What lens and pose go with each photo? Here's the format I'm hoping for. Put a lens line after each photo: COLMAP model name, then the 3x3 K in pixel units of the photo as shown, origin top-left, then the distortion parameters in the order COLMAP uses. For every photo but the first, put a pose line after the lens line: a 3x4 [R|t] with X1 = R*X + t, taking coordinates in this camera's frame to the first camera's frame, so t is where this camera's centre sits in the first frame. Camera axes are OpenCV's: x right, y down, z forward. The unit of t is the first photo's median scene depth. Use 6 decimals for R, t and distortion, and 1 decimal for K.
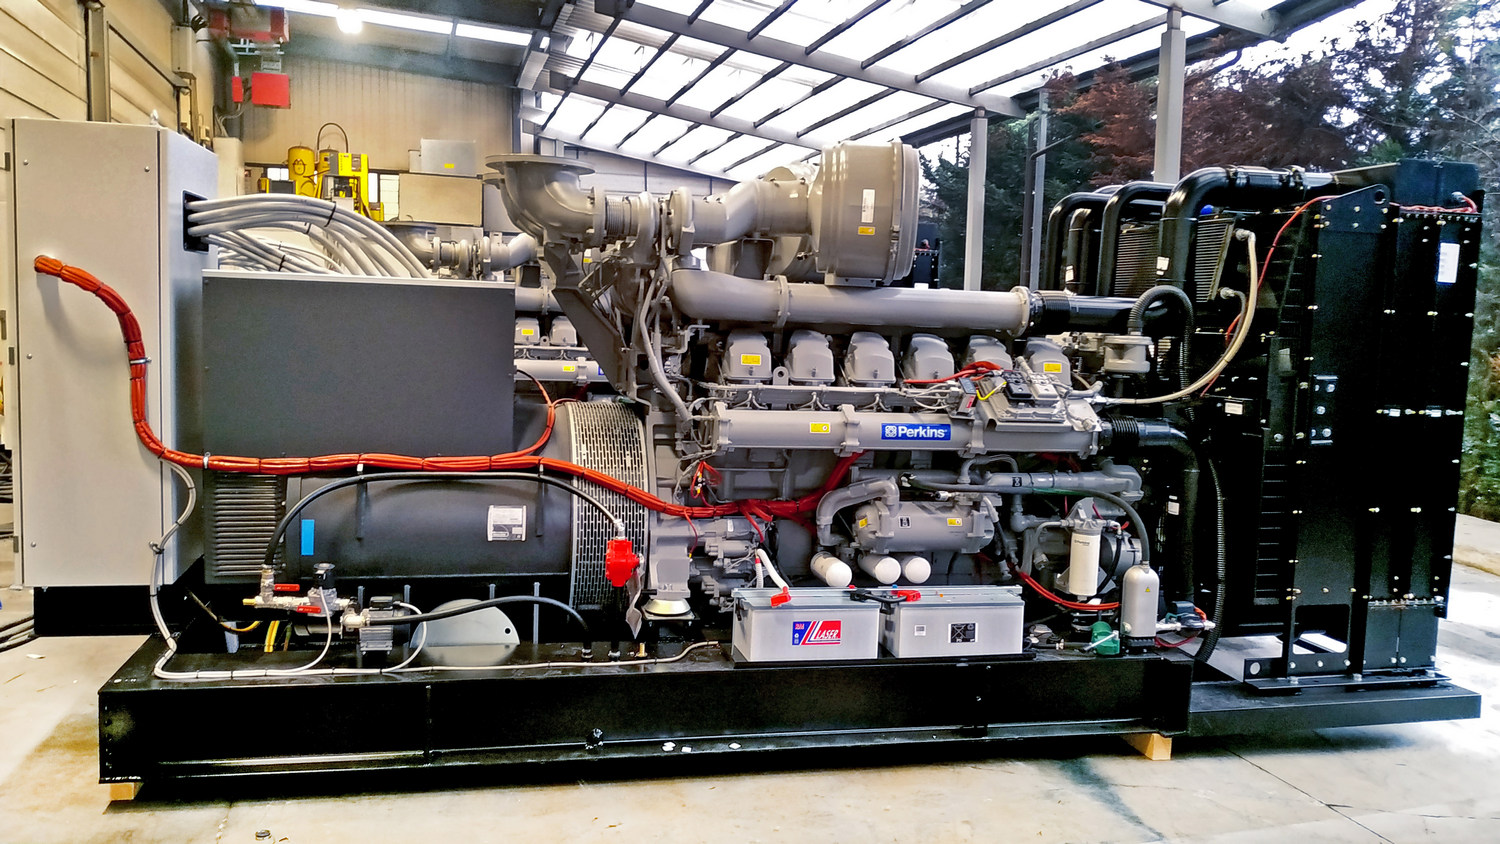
lens RADIAL K [[1155.3, 0, 743.2], [0, 1155.3, 420.9], [0, 0, 1]] dist [0.060427, -0.131320]
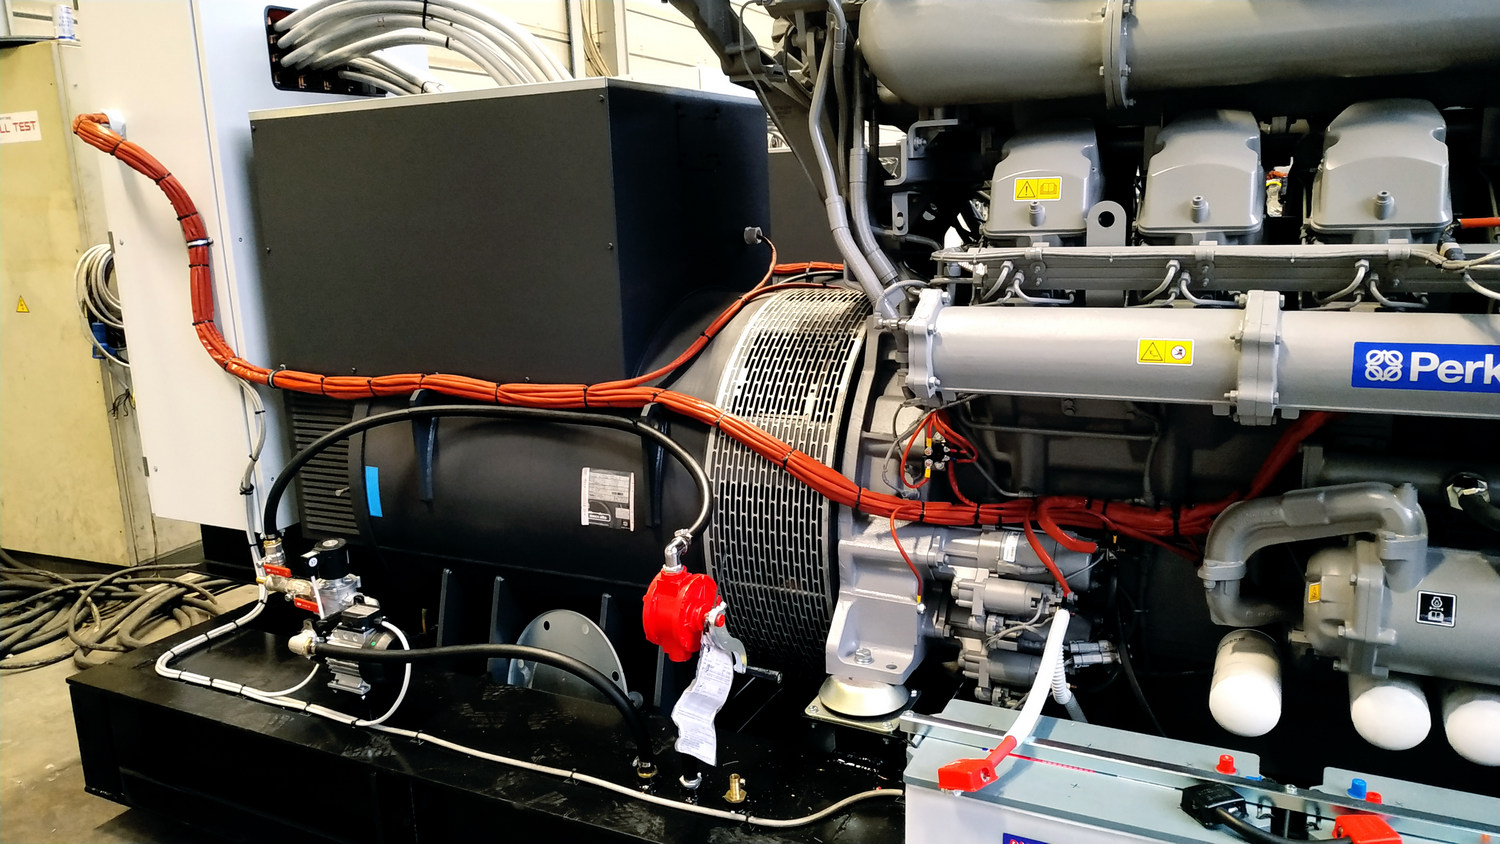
lens RADIAL K [[1086.3, 0, 745.6], [0, 1086.3, 410.4], [0, 0, 1]] dist [0.105494, -0.203140]
pose [[0.758484, 0.064546, -0.648488, 0.195507], [0.007230, 0.994188, 0.107411, -0.014926], [0.651652, -0.086158, 0.753609, 0.597466]]
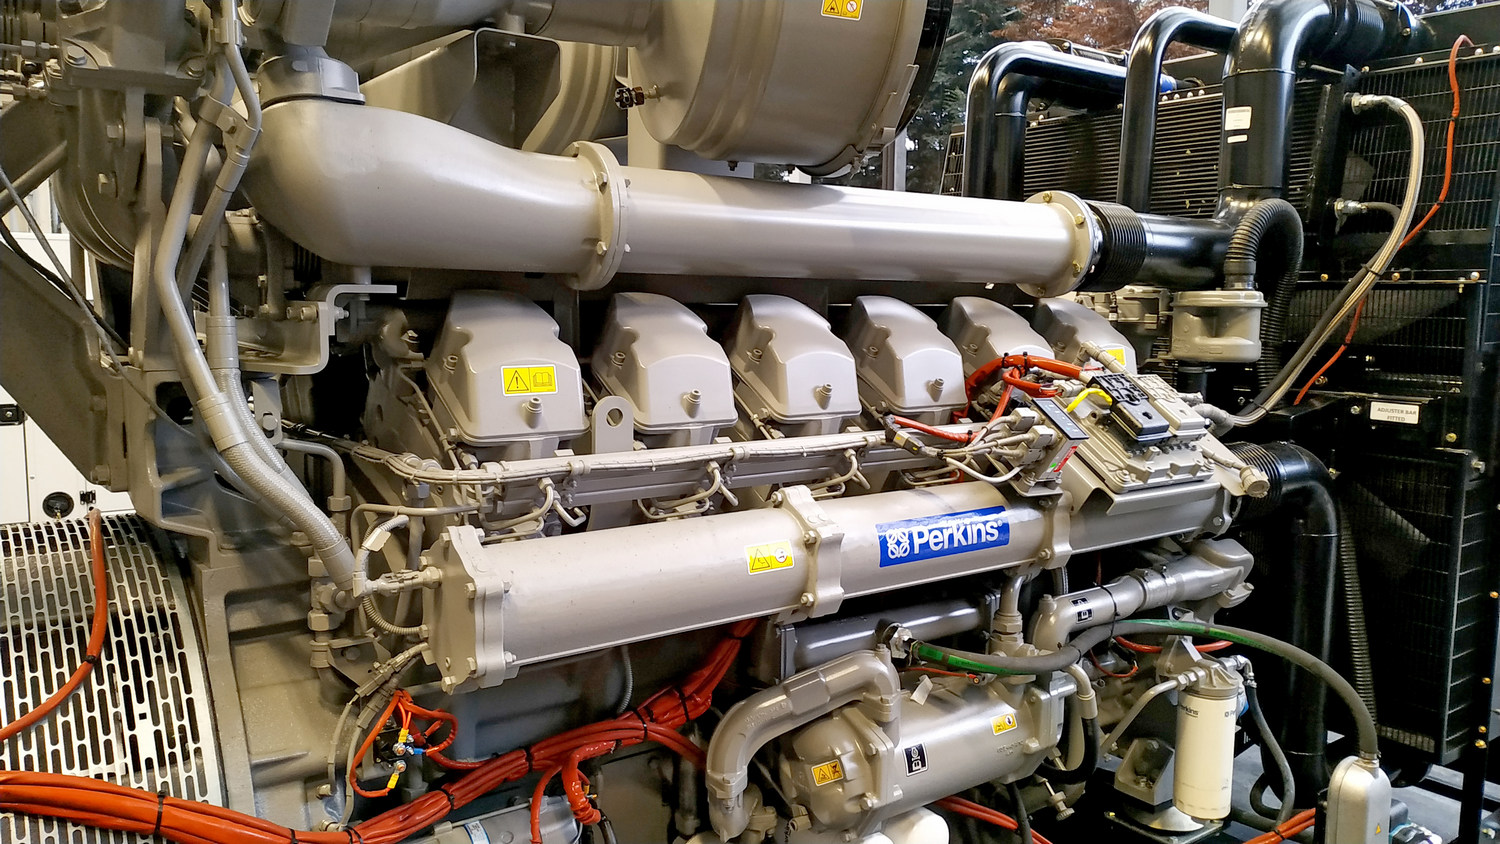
lens RADIAL K [[1093.8, 0, 745.7], [0, 1093.8, 416.9], [0, 0, 1]] dist [0.002238, -0.009782]
pose [[0.924190, -0.067010, 0.376008, -0.055300], [0.057072, 0.997665, 0.037520, -0.049945], [-0.377644, -0.013216, 0.925856, 0.662688]]
